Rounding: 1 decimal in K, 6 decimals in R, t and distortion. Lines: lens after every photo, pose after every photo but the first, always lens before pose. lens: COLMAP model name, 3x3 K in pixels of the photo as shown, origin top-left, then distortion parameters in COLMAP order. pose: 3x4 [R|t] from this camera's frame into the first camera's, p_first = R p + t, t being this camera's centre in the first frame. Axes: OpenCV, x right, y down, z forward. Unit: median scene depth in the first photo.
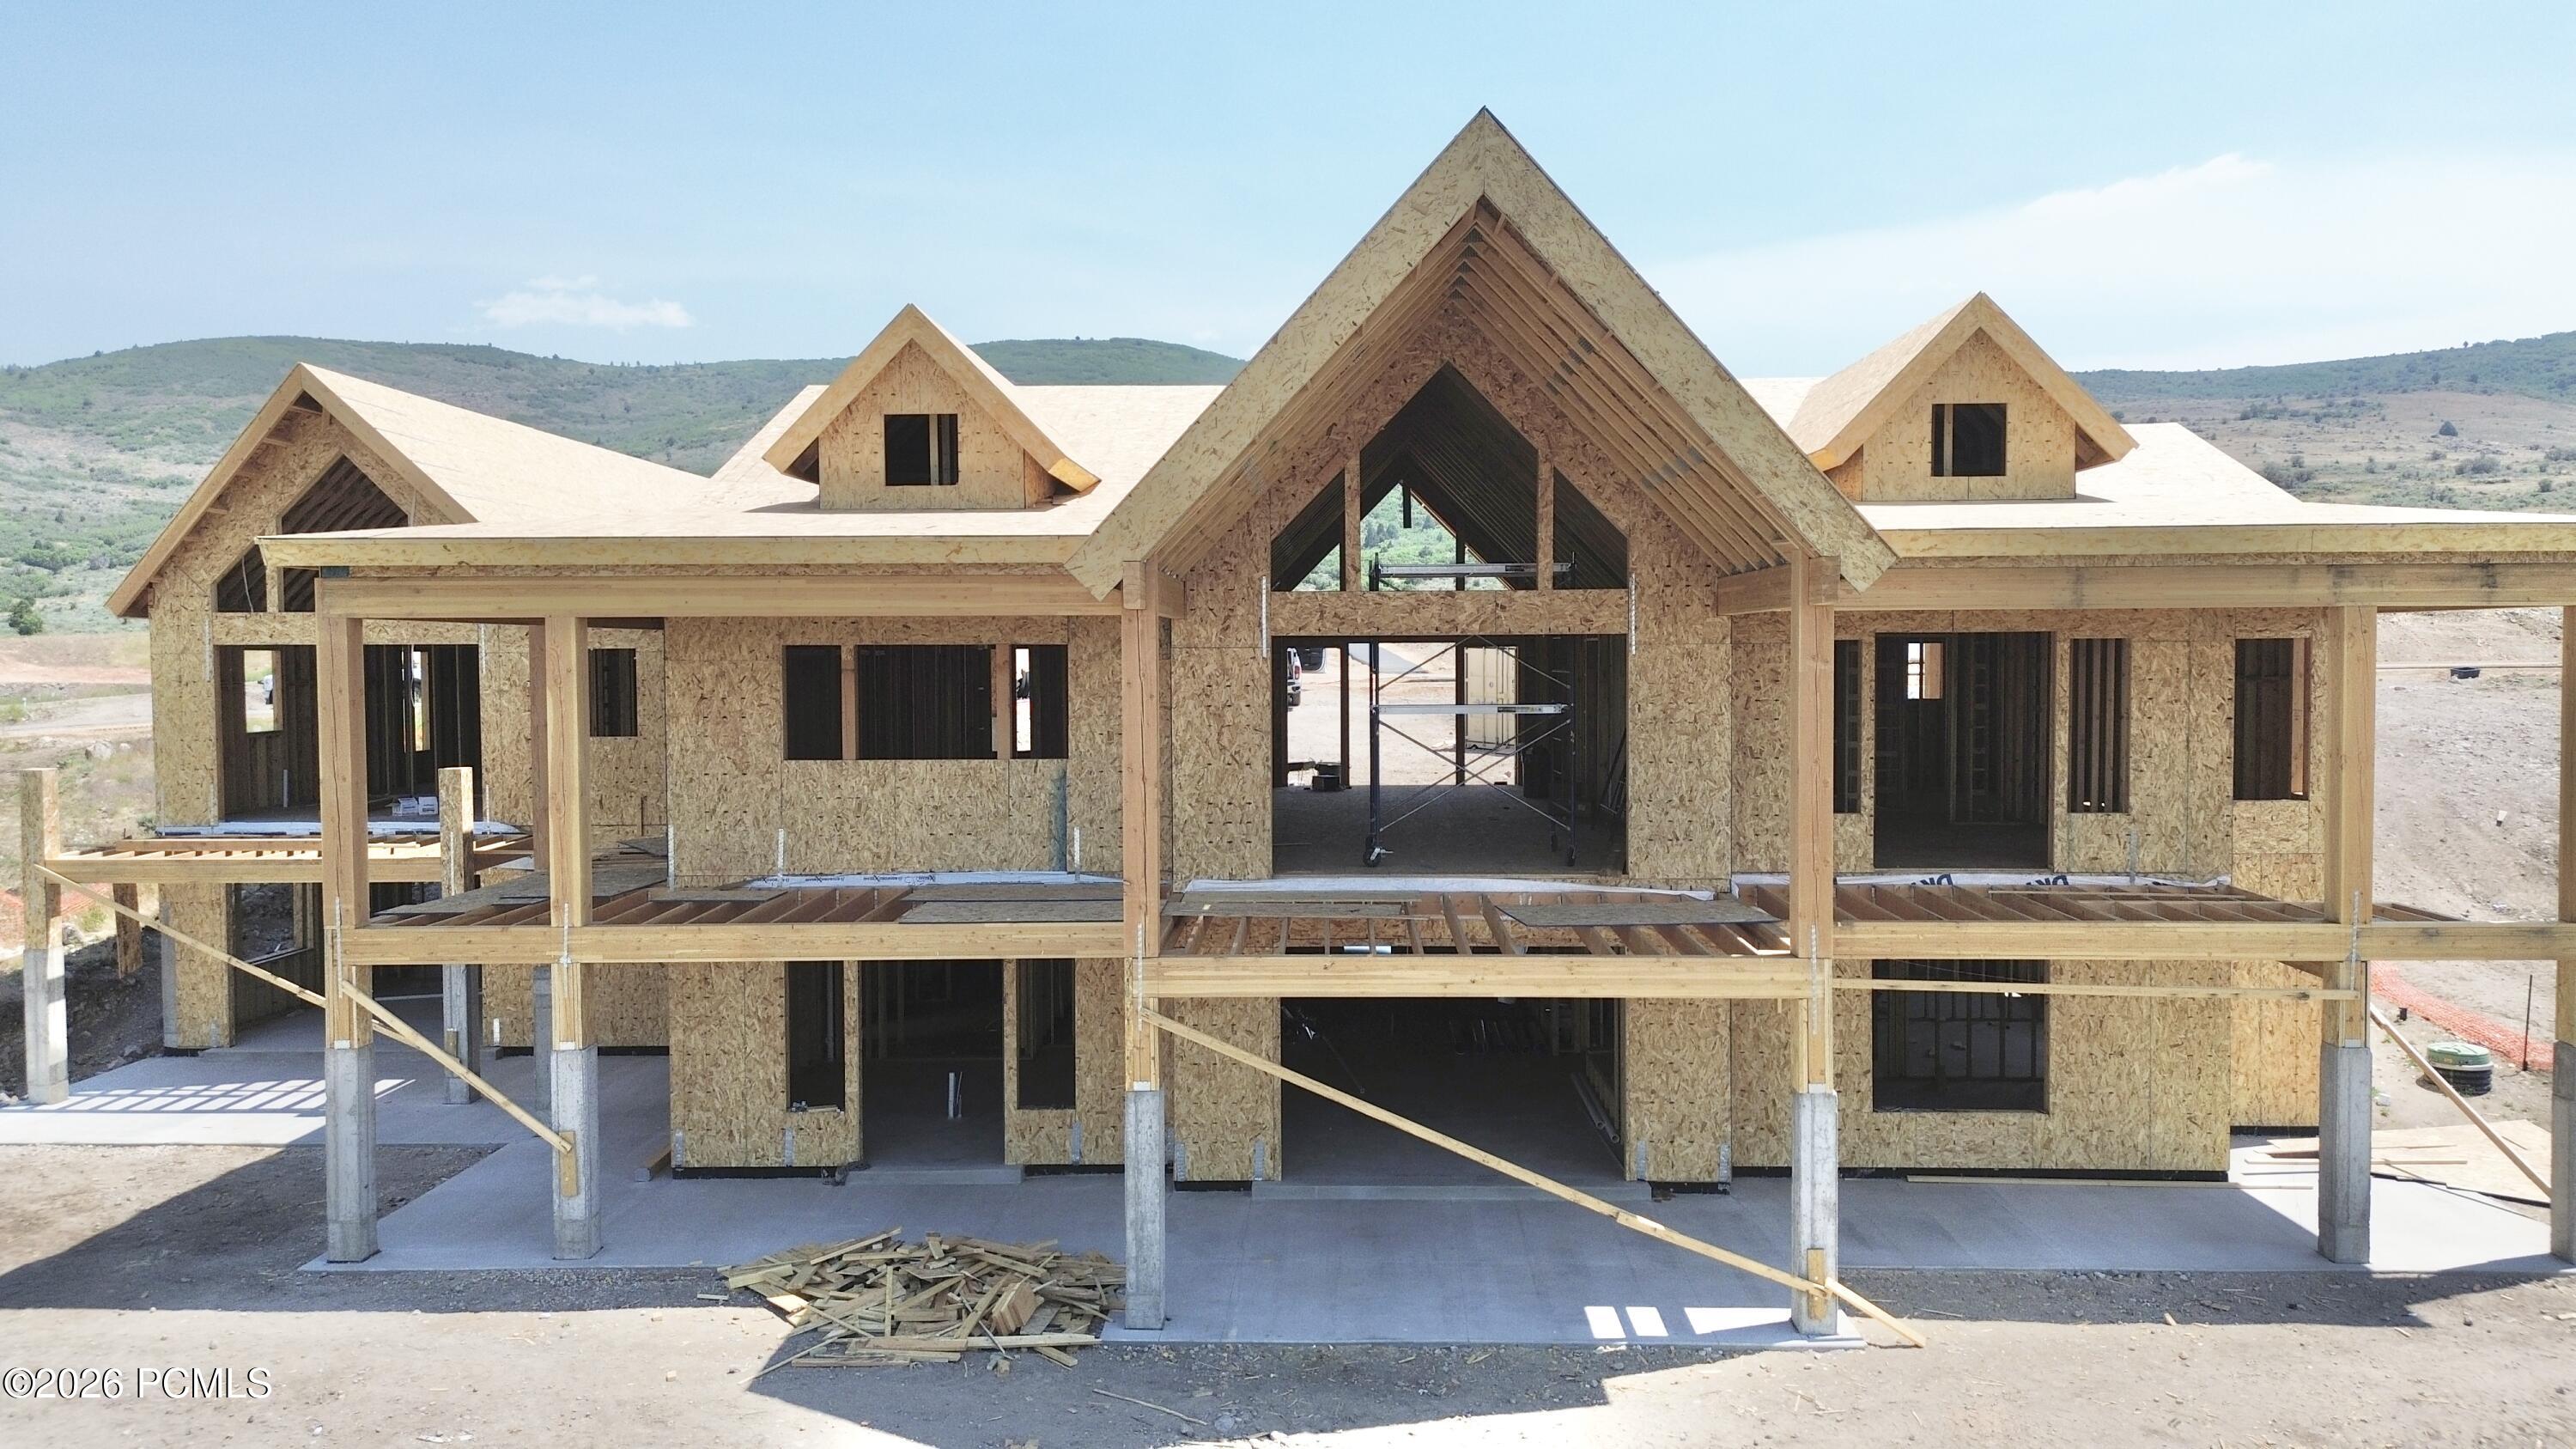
lens RADIAL K [[1813.7, 0, 1296.8], [0, 1813.7, 721.6], [0, 0, 1]] dist [0.083658, -0.087968]
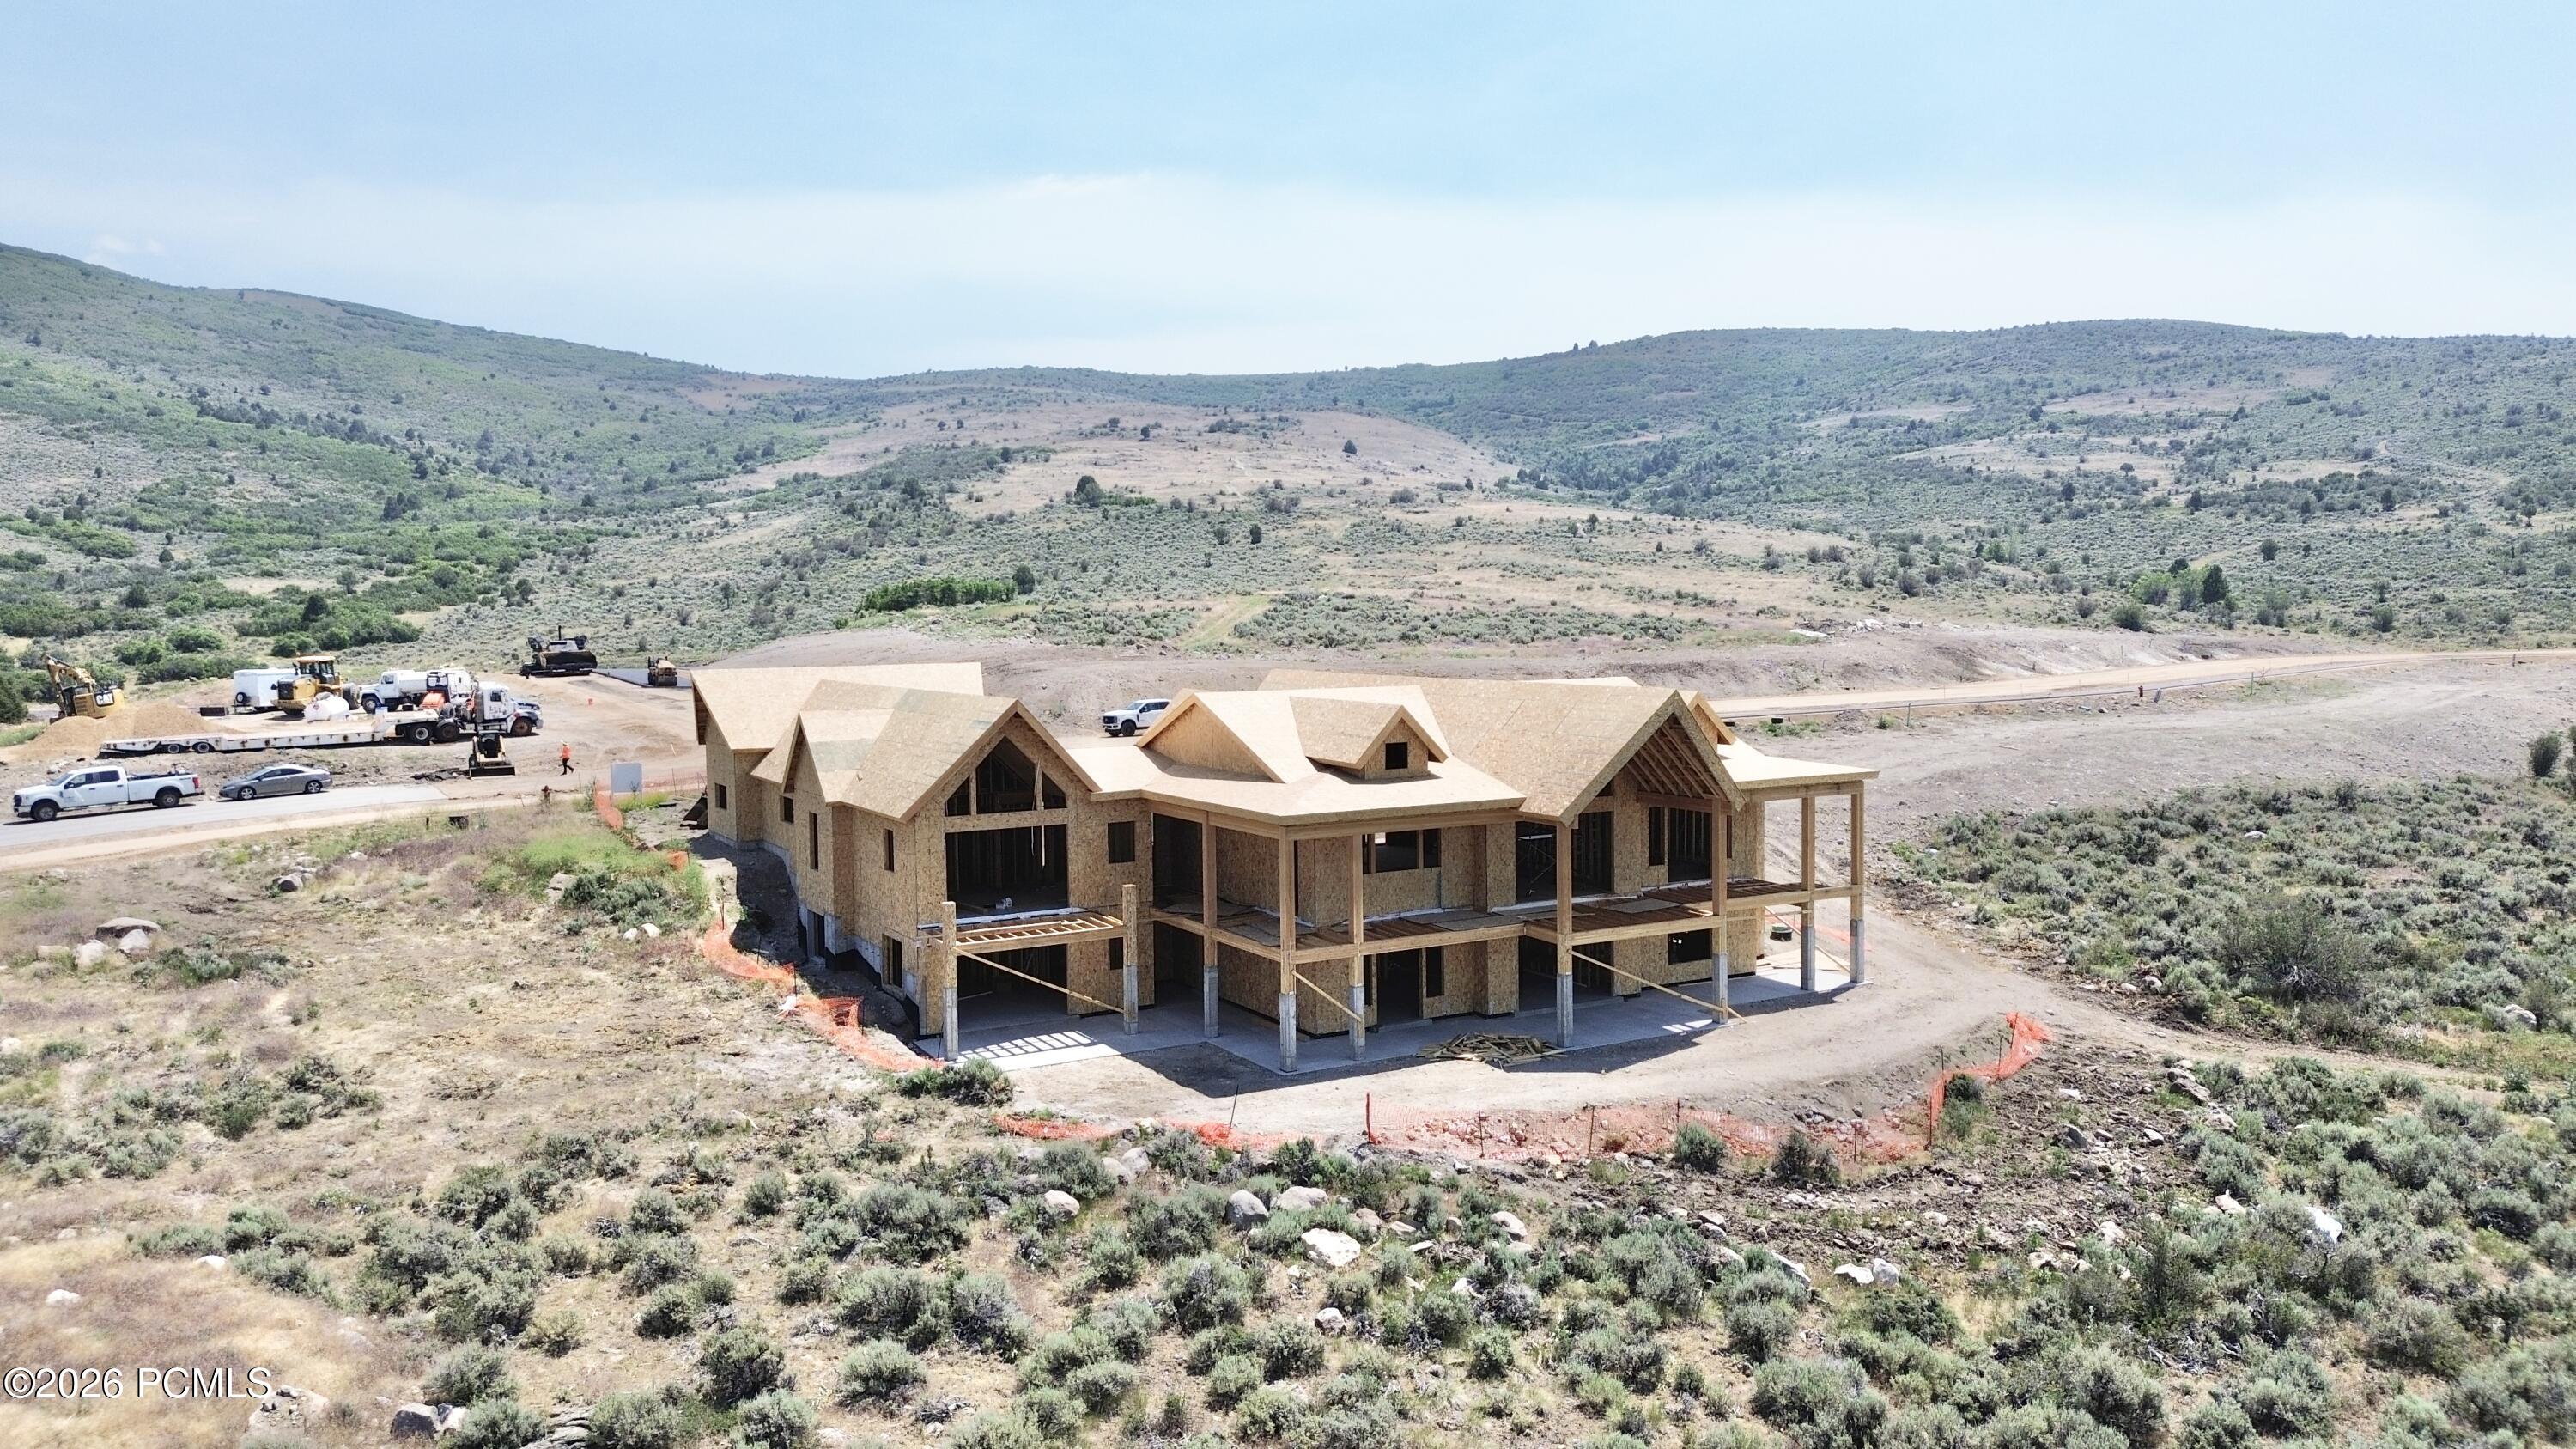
lens RADIAL K [[1810.1, 0, 1293.9], [0, 1810.1, 719.1], [0, 0, 1]] dist [0.111249, -0.138332]
pose [[0.856116, -0.036056, 0.515524, -1.713424], [0.025346, 0.999292, 0.027800, -0.282609], [-0.516161, -0.010734, 0.856424, -1.207920]]
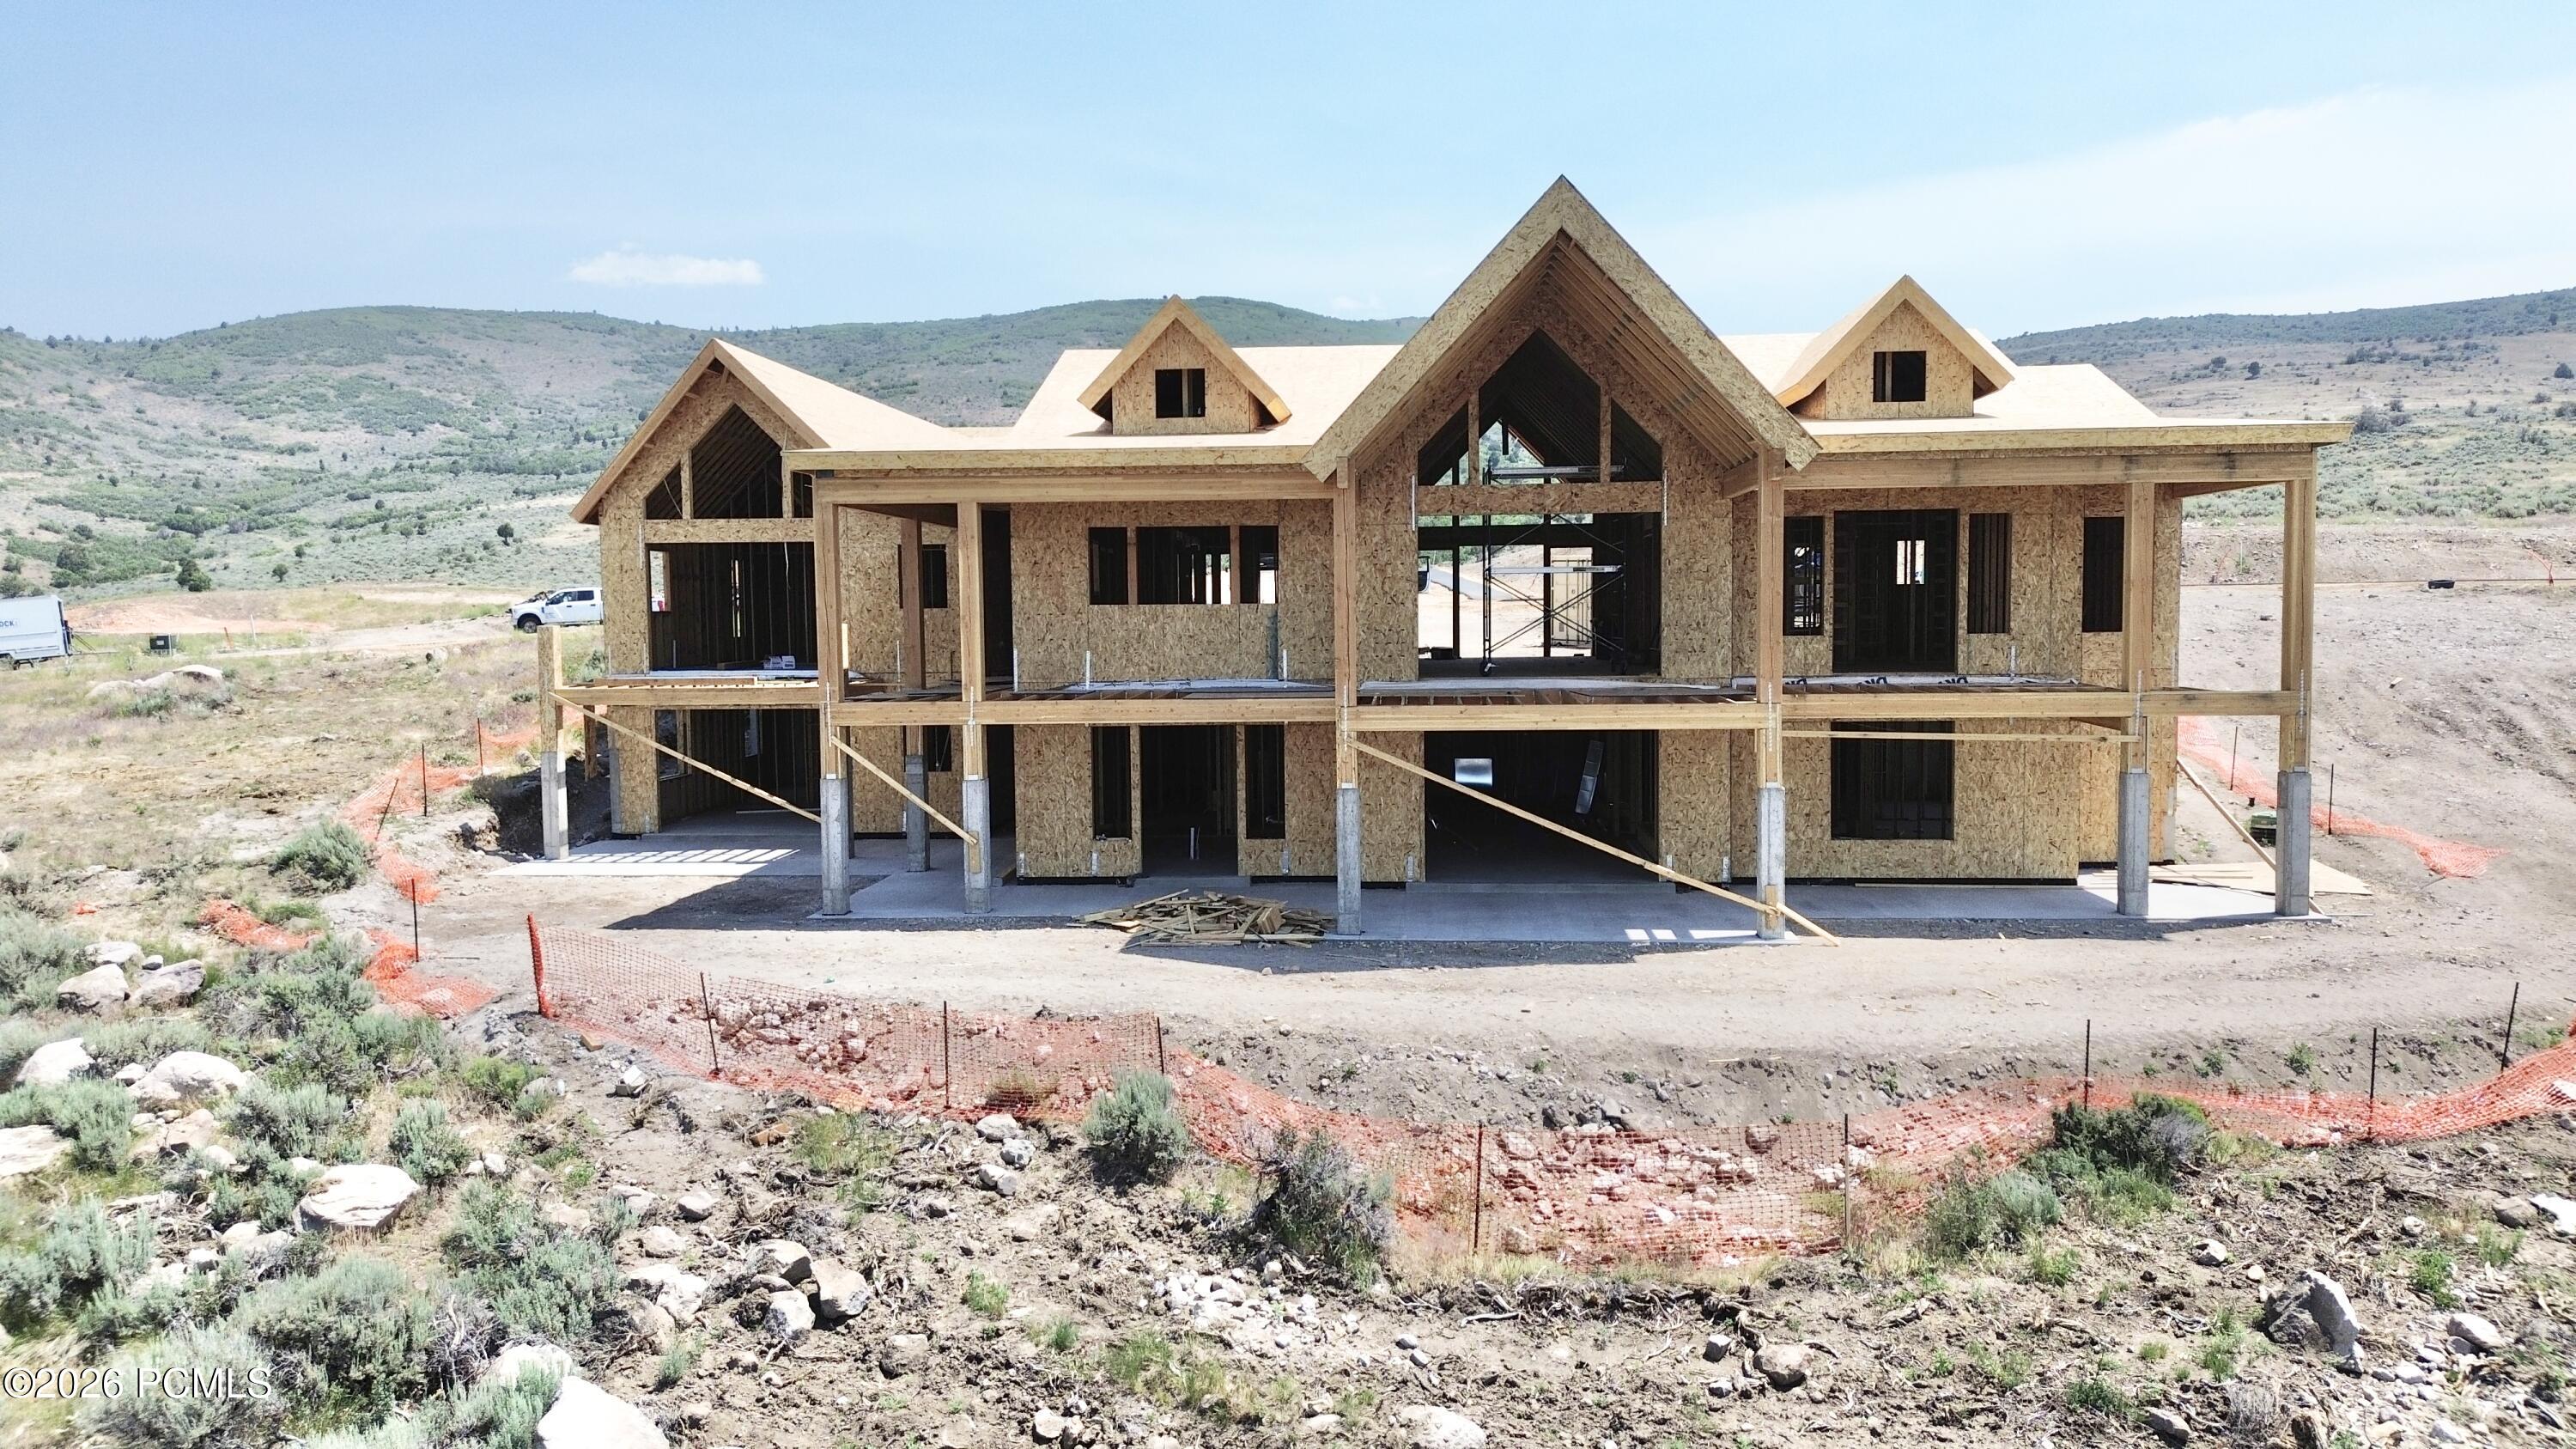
lens RADIAL K [[1813.7, 0, 1296.8], [0, 1813.7, 721.6], [0, 0, 1]] dist [0.083658, -0.087968]
pose [[0.998874, -0.002511, -0.047378, -0.042419], [0.003590, 0.999736, 0.022686, 0.084374], [0.047309, -0.022830, 0.998619, -0.475590]]
